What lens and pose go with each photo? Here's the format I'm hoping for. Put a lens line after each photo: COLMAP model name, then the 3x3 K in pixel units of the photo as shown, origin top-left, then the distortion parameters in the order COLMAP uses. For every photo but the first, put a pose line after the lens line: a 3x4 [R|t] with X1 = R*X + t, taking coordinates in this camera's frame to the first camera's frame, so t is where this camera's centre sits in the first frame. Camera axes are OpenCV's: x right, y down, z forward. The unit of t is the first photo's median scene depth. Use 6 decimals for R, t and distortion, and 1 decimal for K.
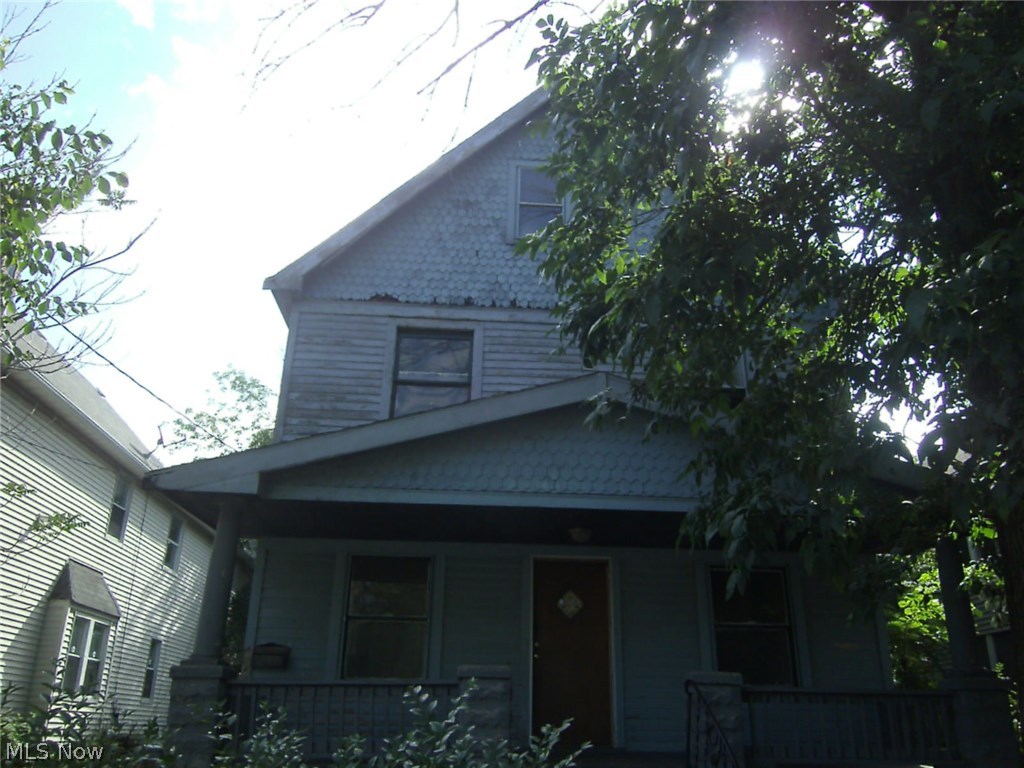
lens RADIAL K [[804.7, 0, 512.0], [0, 804.7, 384.0], [0, 0, 1]] dist [-0.000364, -0.005430]
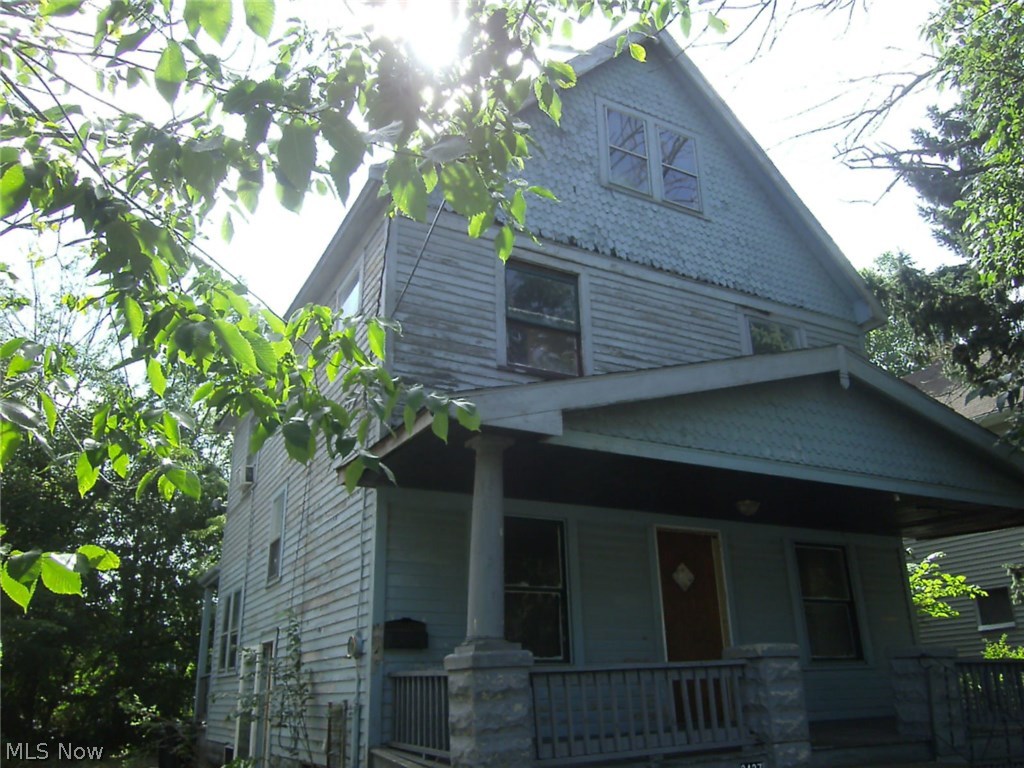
lens RADIAL K [[804.7, 0, 512.0], [0, 804.7, 384.0], [0, 0, 1]] dist [-0.000364, -0.005430]
pose [[0.905099, 0.117685, 0.408591, -0.473866], [-0.134348, 0.990859, 0.012209, 0.055016], [-0.403419, -0.065943, 0.912636, 0.199448]]
